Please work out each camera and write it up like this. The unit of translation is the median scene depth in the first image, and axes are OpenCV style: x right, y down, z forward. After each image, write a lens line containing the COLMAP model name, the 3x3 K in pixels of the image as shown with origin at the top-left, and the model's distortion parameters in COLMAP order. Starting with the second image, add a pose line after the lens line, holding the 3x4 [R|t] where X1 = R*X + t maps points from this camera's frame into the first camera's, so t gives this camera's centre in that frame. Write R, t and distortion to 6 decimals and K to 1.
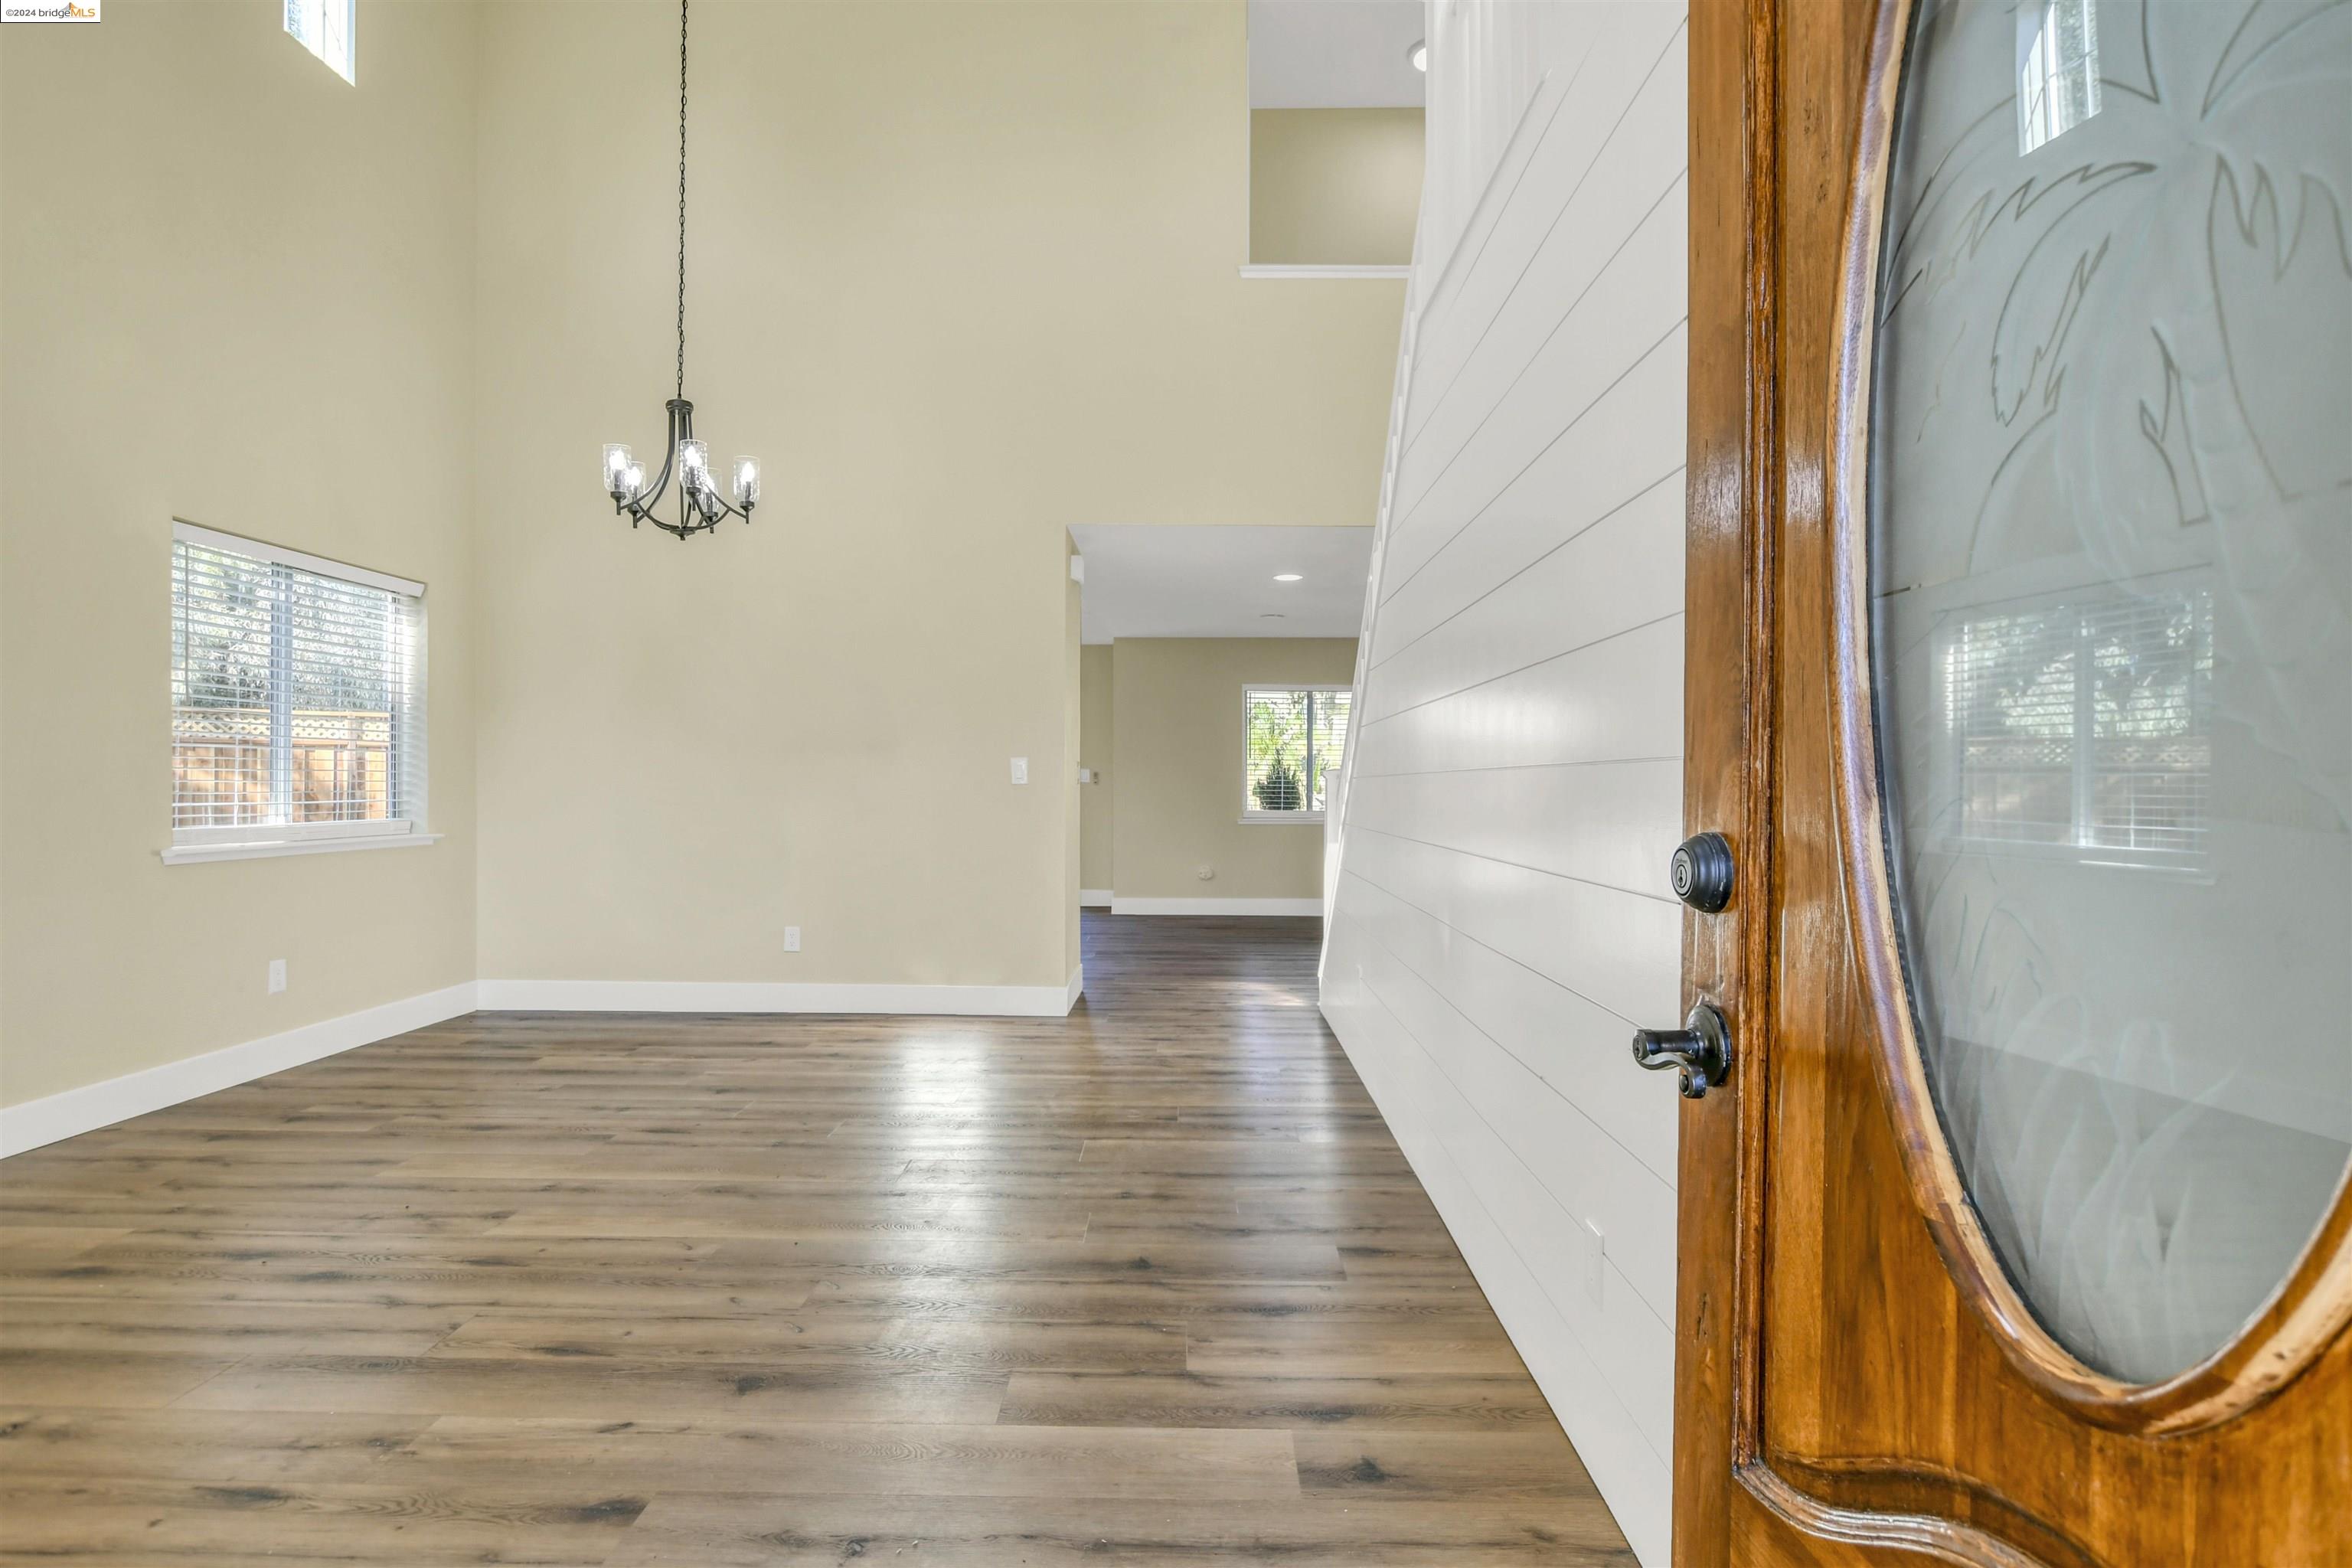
lens RADIAL K [[1250.8, 0, 1170.2], [0, 1250.8, 789.5], [0, 0, 1]] dist [-0.016027, -0.000604]
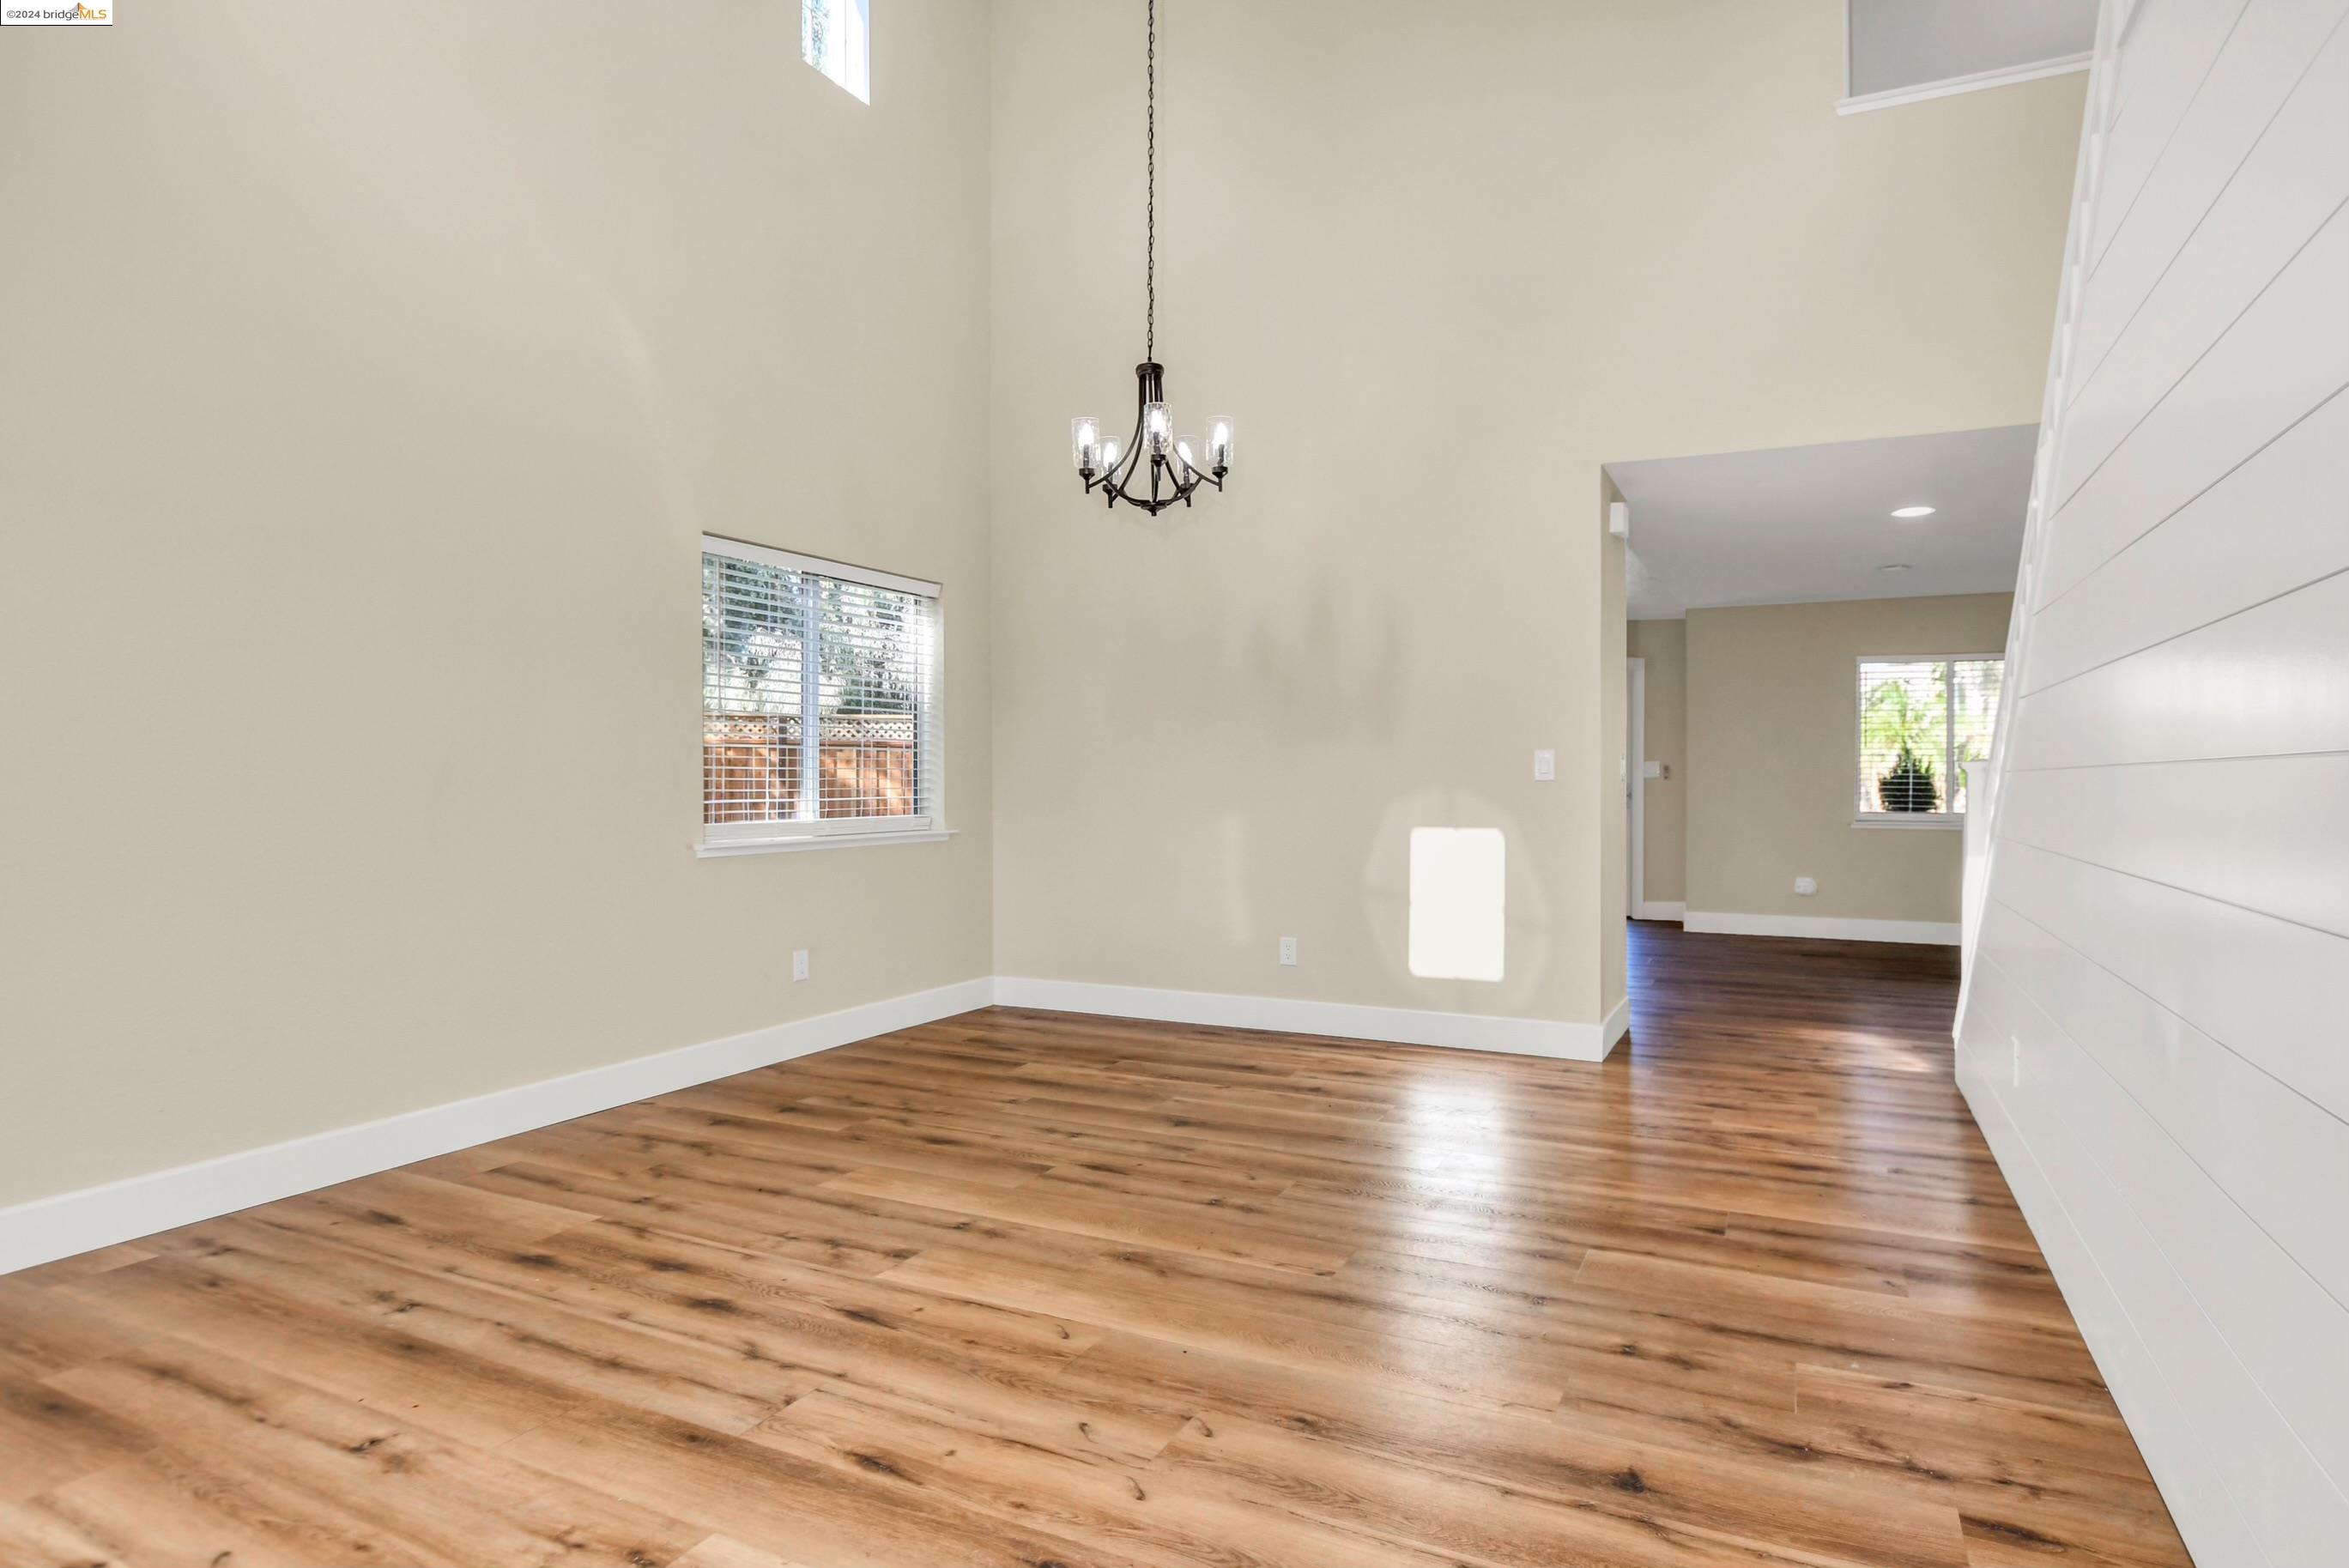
lens RADIAL K [[1276.7, 0, 1190.5], [0, 1276.7, 789.1], [0, 0, 1]] dist [-0.026584, 0.008688]
pose [[0.907280, 0.000885, -0.420527, 0.030414], [0.000292, 0.999996, 0.002735, -0.000866], [0.420527, -0.002604, 0.907276, 0.166005]]
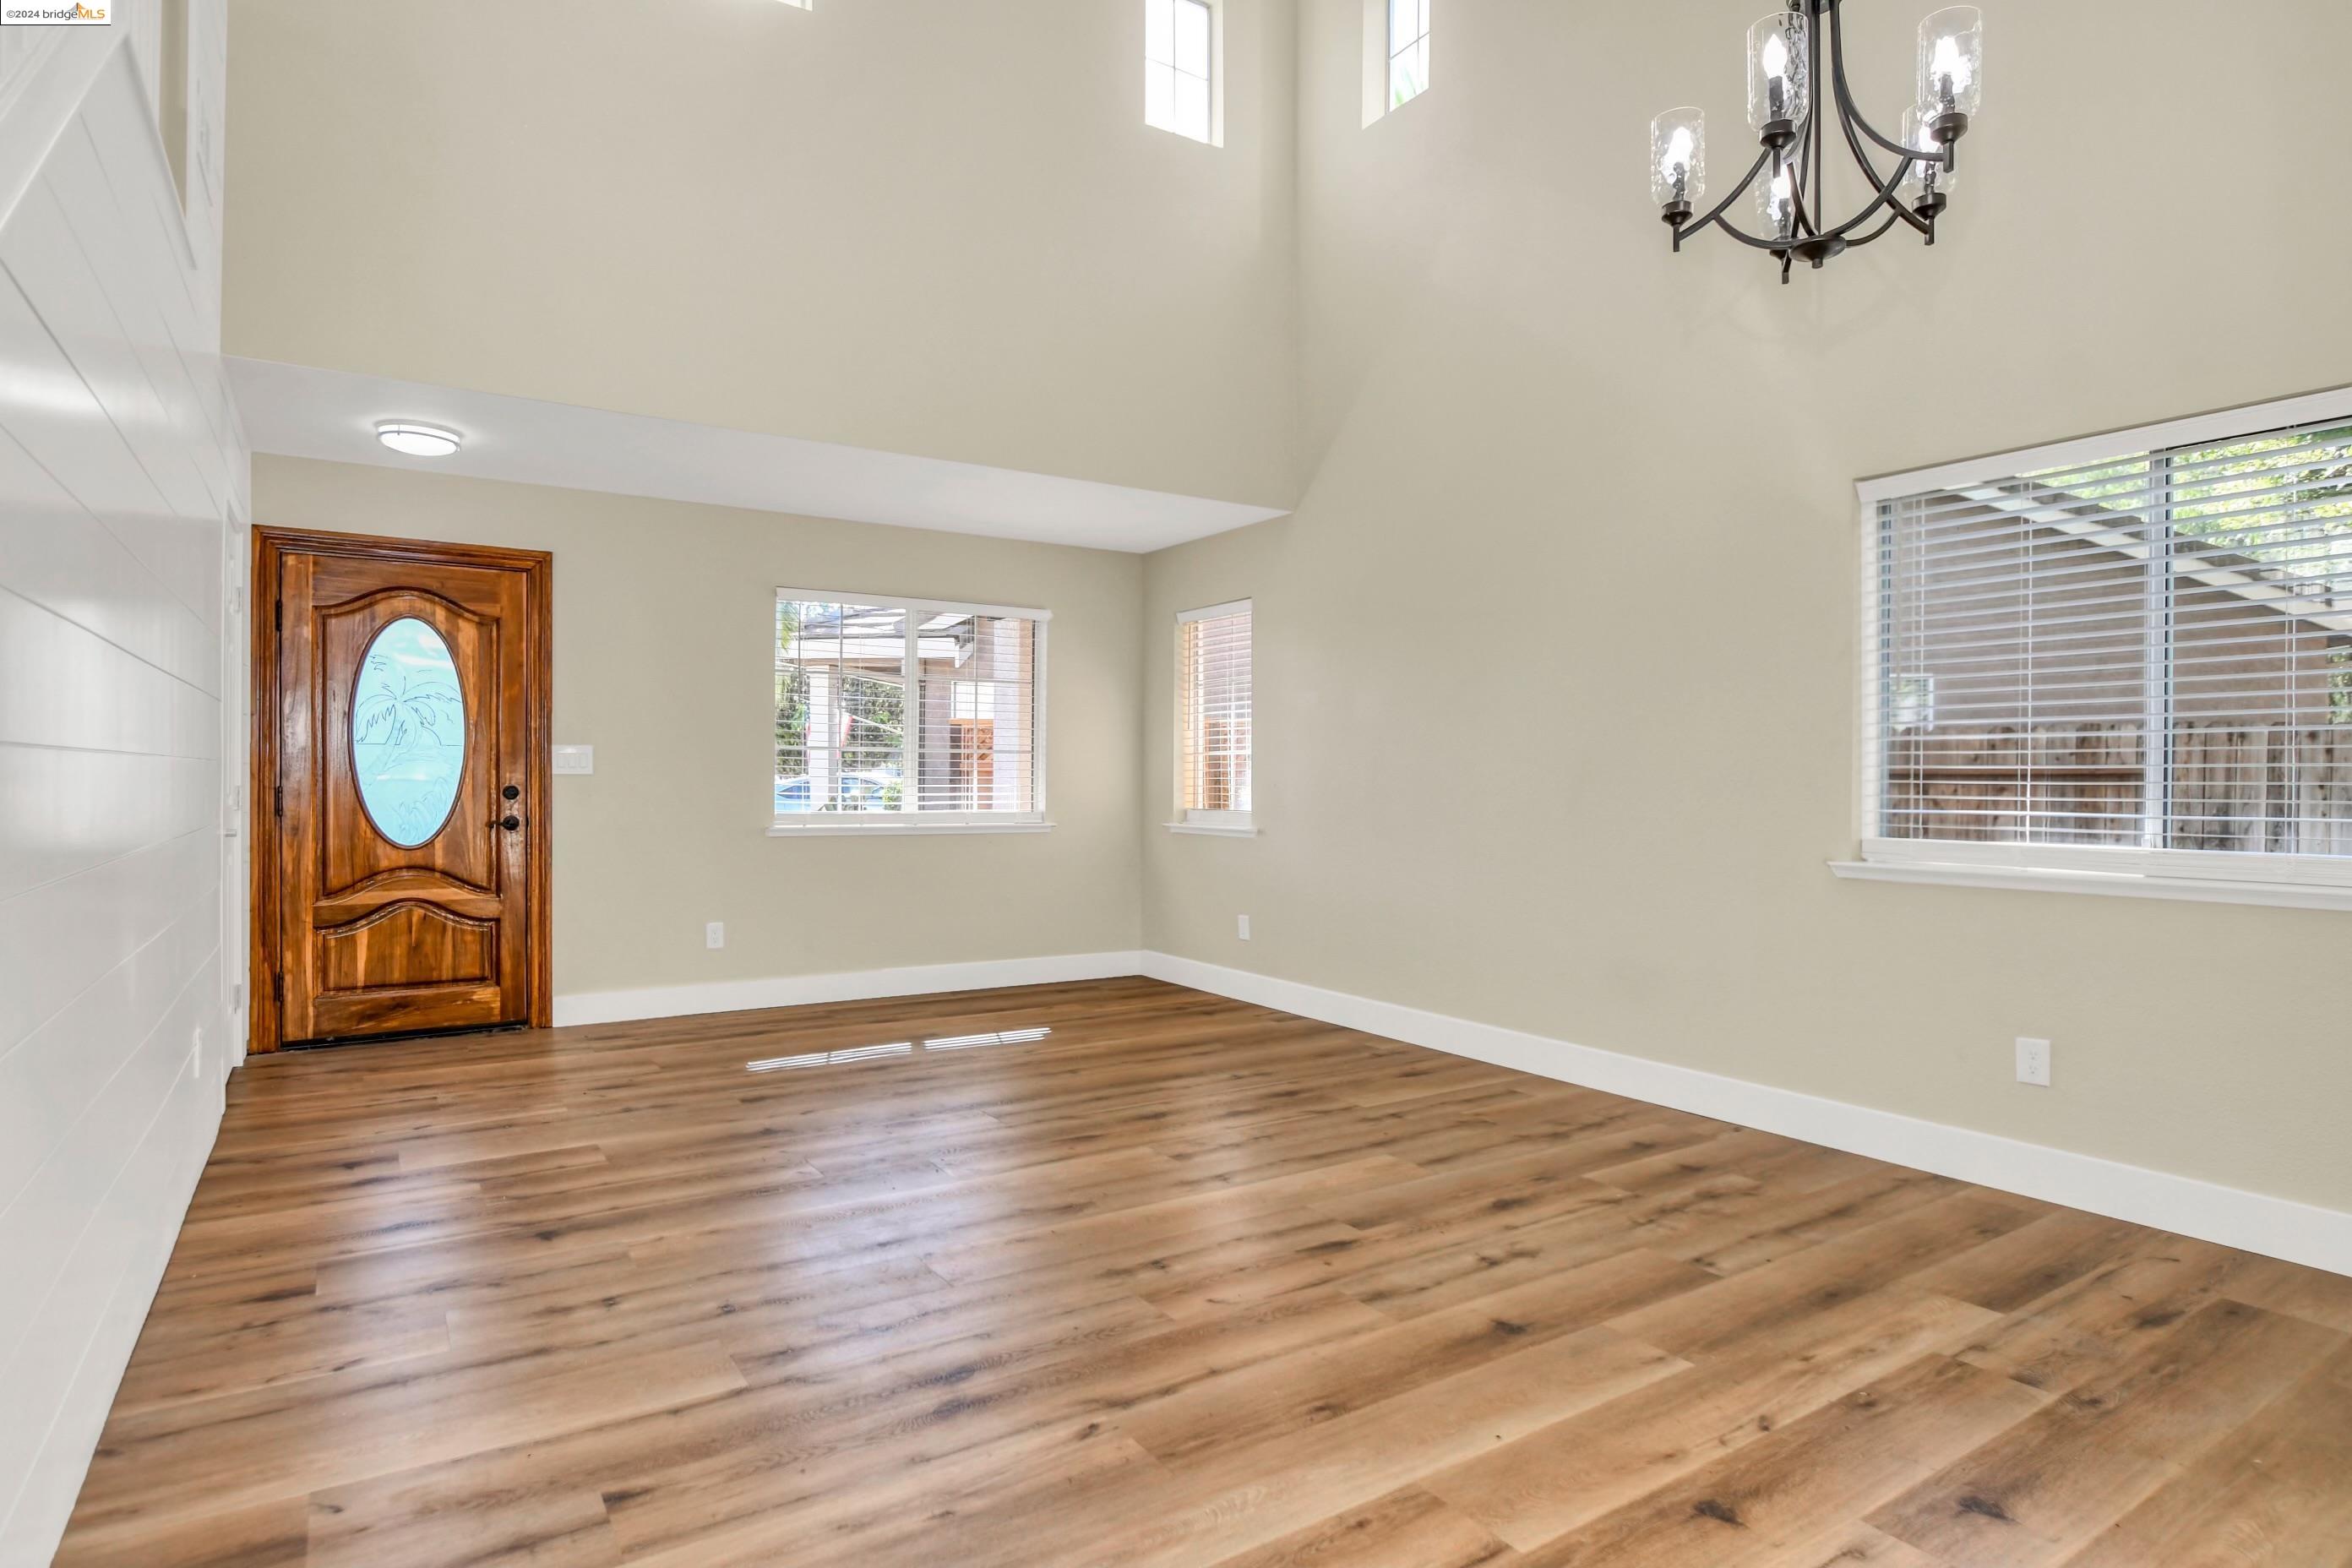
lens RADIAL K [[1250.8, 0, 1170.2], [0, 1250.8, 789.5], [0, 0, 1]] dist [-0.016027, -0.000604]
pose [[-0.827887, -0.004304, -0.560879, 0.080387], [-0.010904, 0.999905, 0.008421, -0.004044], [0.560789, 0.013087, -0.827855, 1.325063]]
